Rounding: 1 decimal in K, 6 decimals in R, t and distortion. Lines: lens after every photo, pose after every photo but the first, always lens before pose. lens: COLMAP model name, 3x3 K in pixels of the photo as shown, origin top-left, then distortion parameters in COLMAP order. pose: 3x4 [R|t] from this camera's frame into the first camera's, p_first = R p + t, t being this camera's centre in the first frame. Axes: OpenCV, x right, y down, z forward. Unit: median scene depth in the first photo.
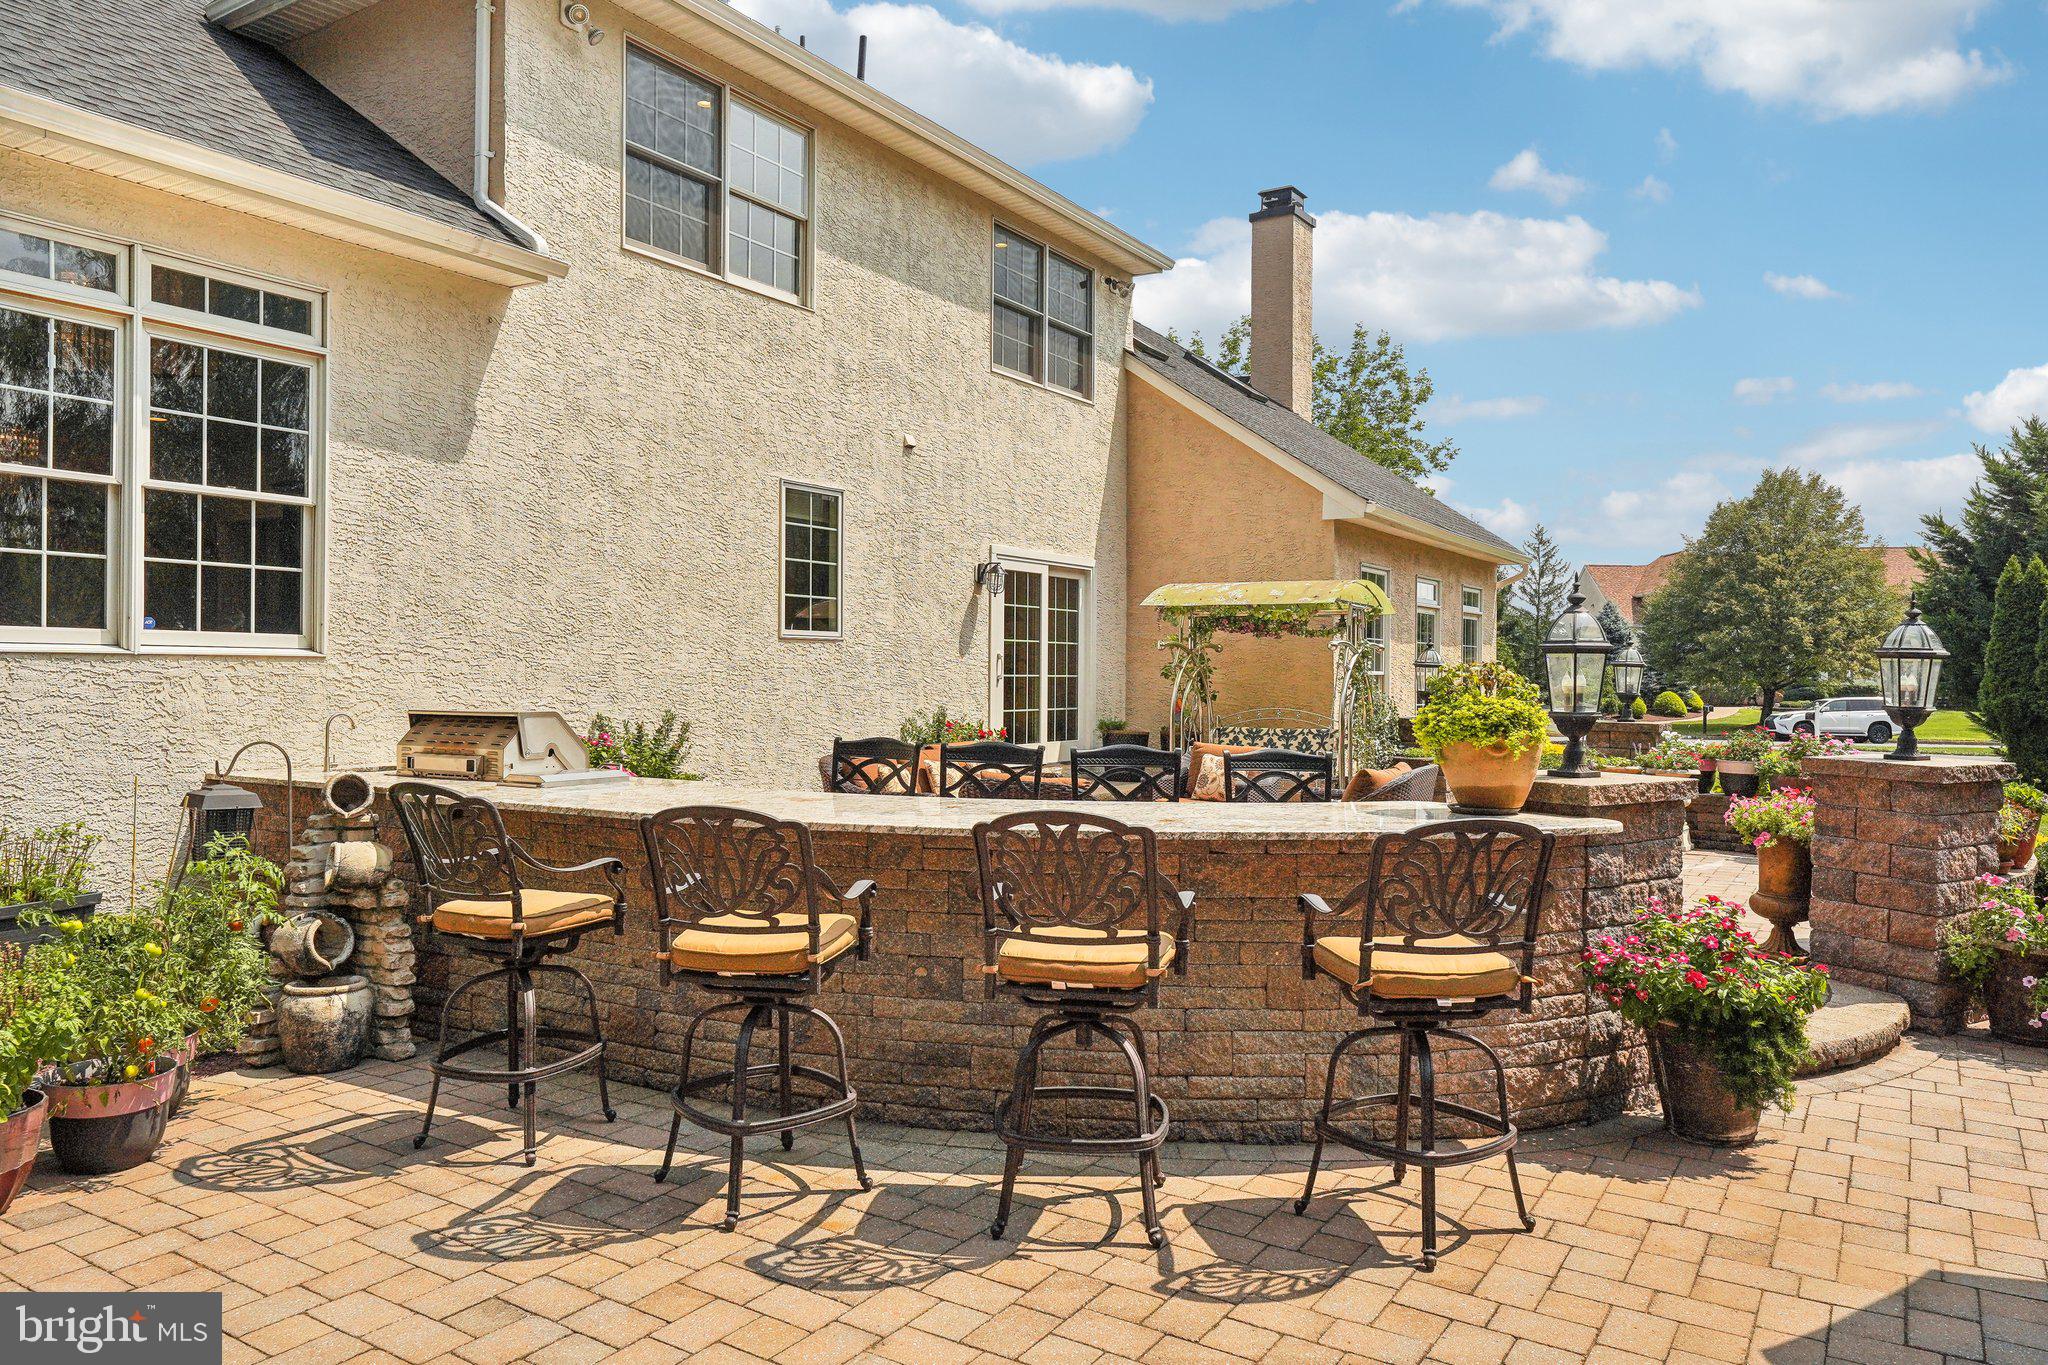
lens RADIAL K [[1388.1, 0, 1014.8], [0, 1388.1, 671.7], [0, 0, 1]] dist [-0.003472, 0.001245]
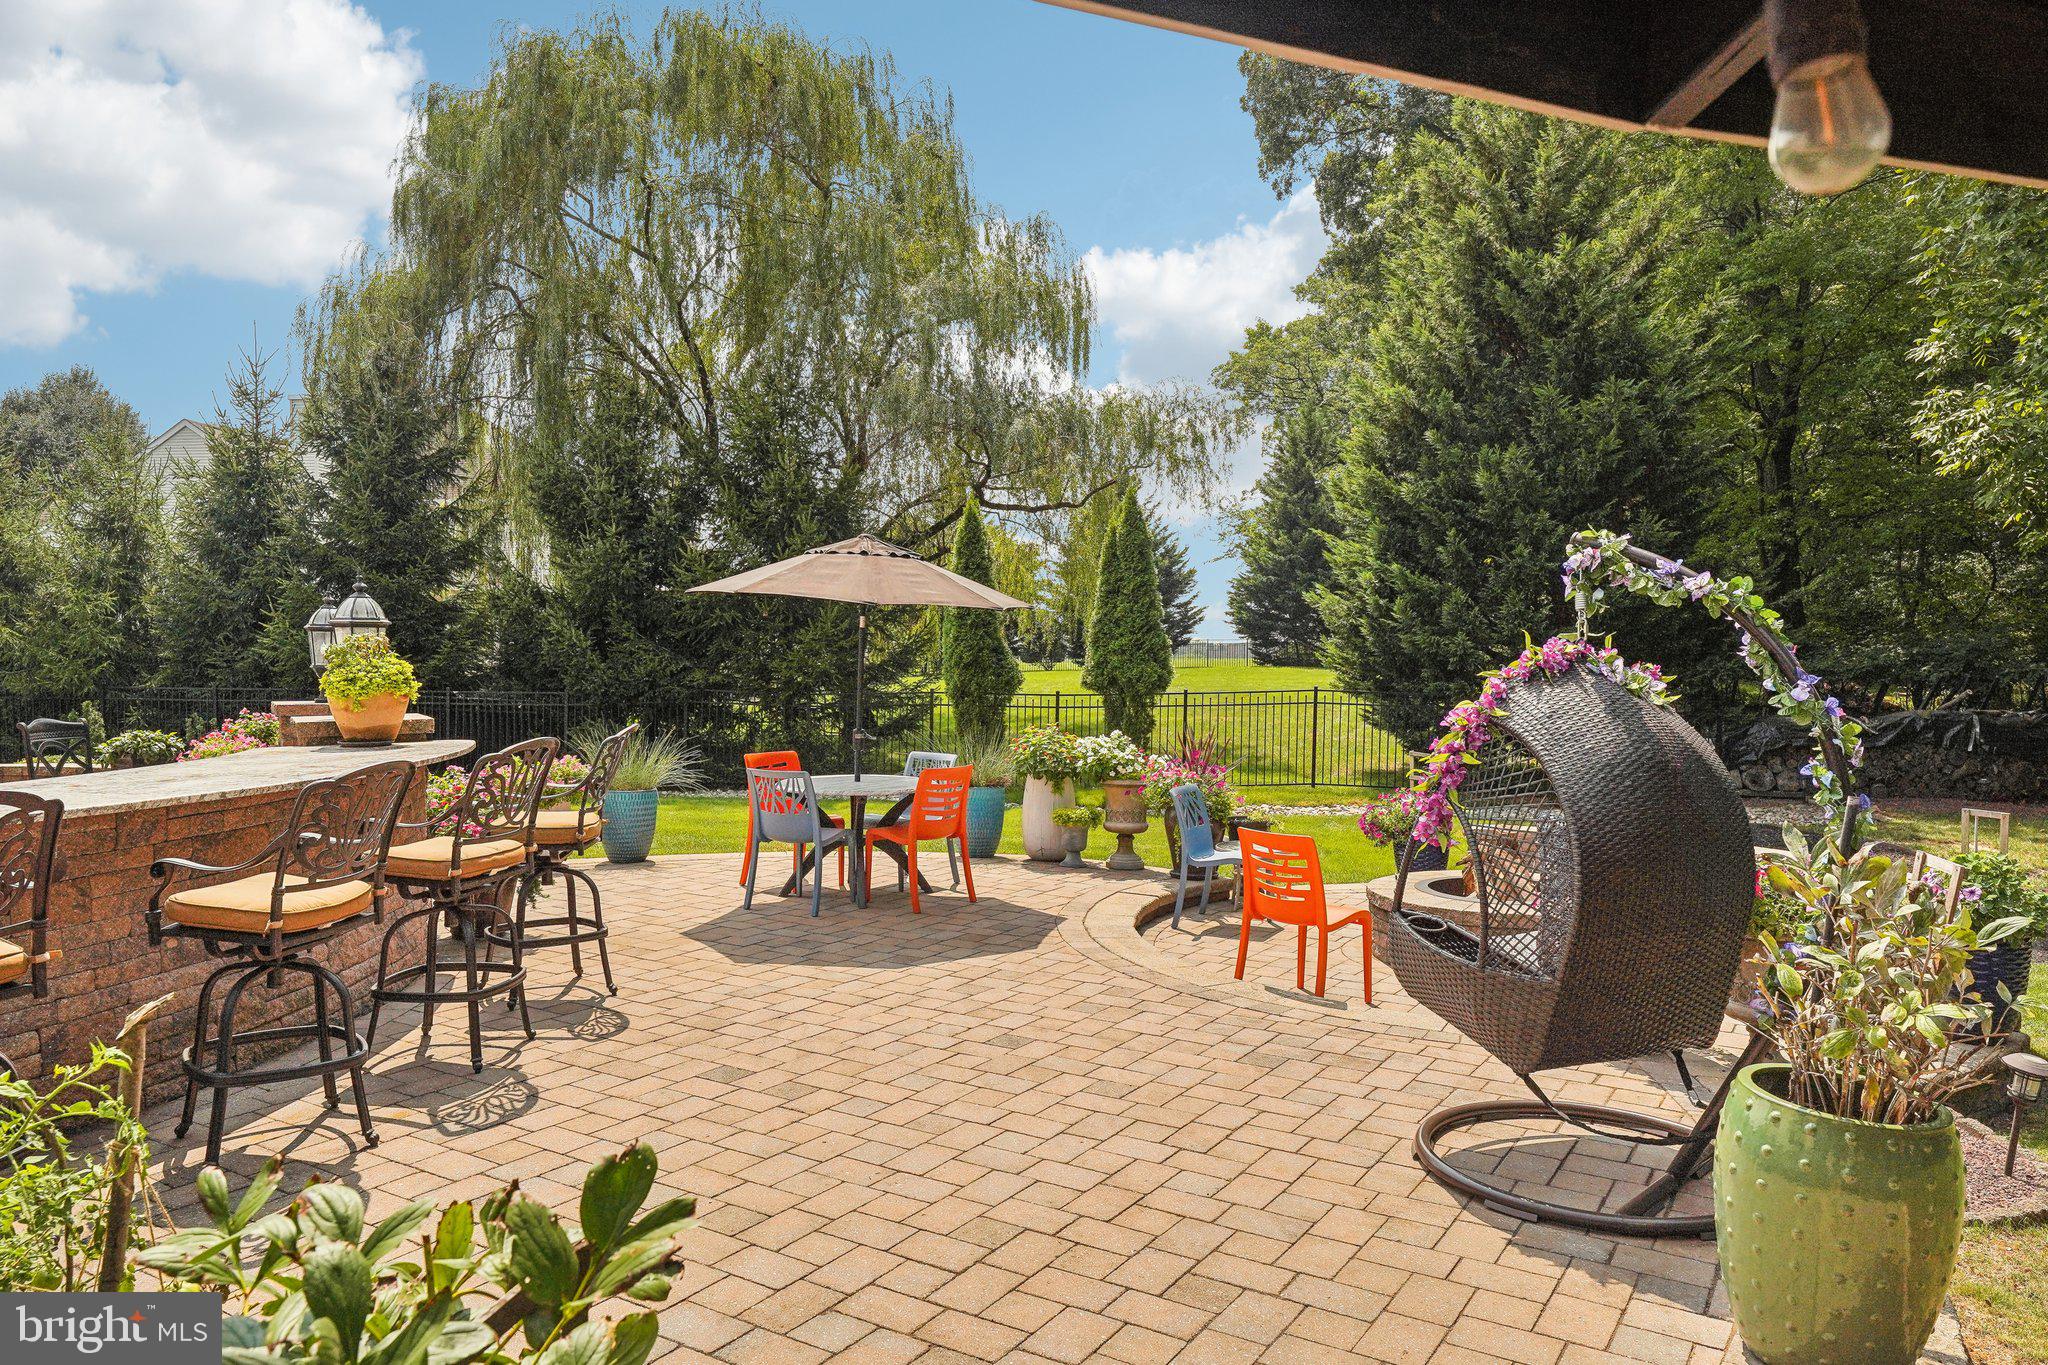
lens RADIAL K [[1388.1, 0, 1023.3], [0, 1388.1, 677.5], [0, 0, 1]] dist [-0.003472, 0.001245]
pose [[-0.009157, -0.028549, 0.999550, -0.620306], [0.004371, 0.999582, 0.028590, -0.000360], [-0.999949, 0.004631, -0.009028, 0.231990]]
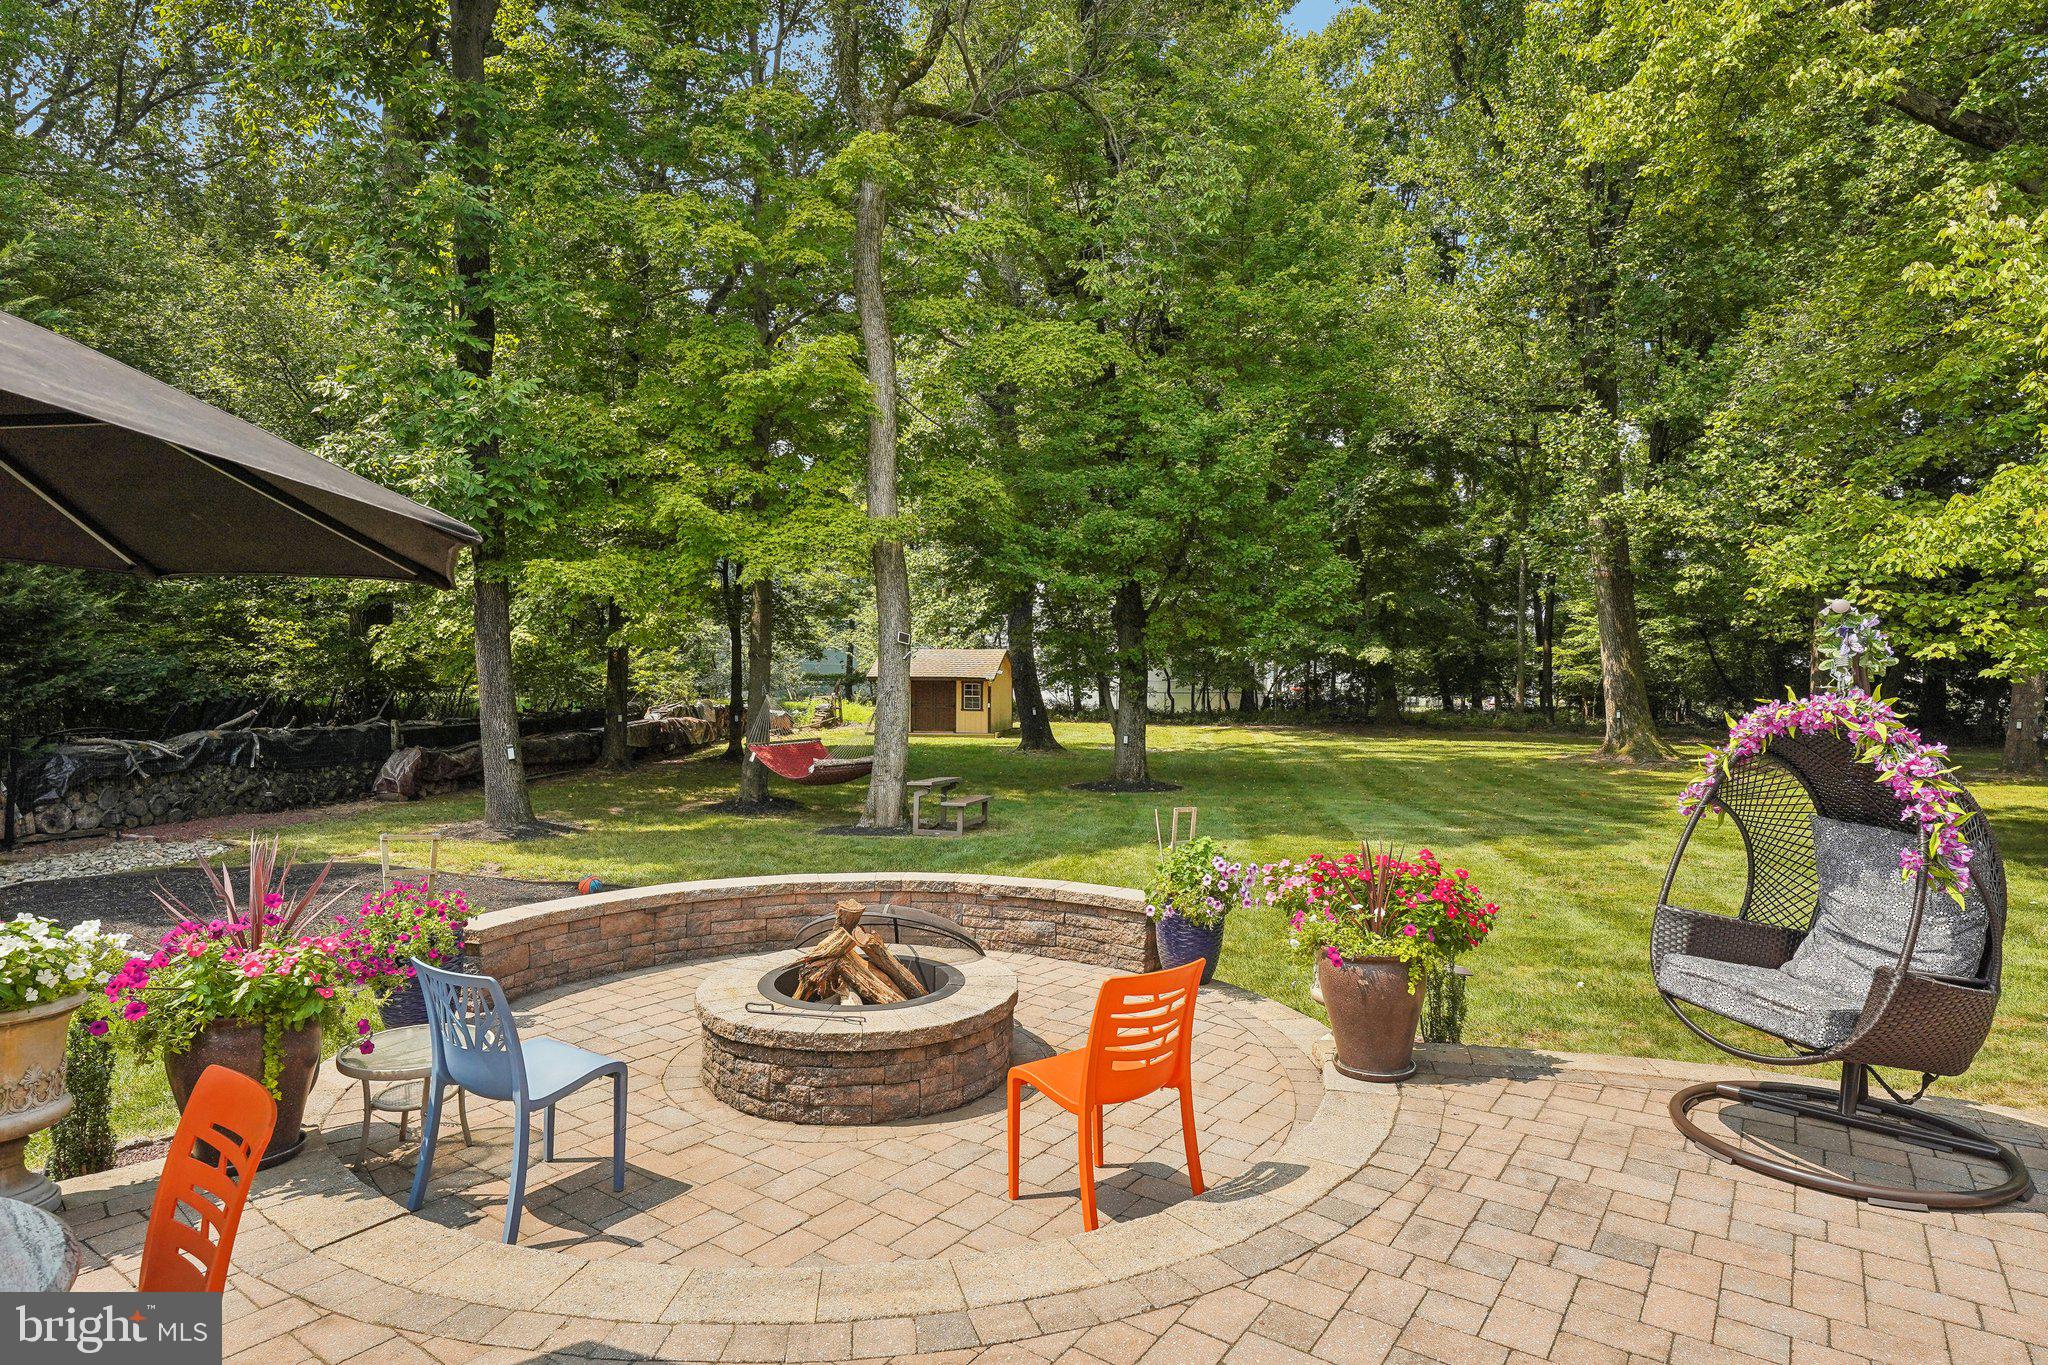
lens RADIAL K [[1098.9, 0, 1026.7], [0, 1098.9, 692.0], [0, 0, 1]] dist [-0.001284, -0.001123]
pose [[-0.998485, -0.018433, 0.051841, 0.209540], [-0.017408, 0.999645, 0.020158, -0.001161], [-0.052194, 0.019225, -0.998452, 0.502575]]
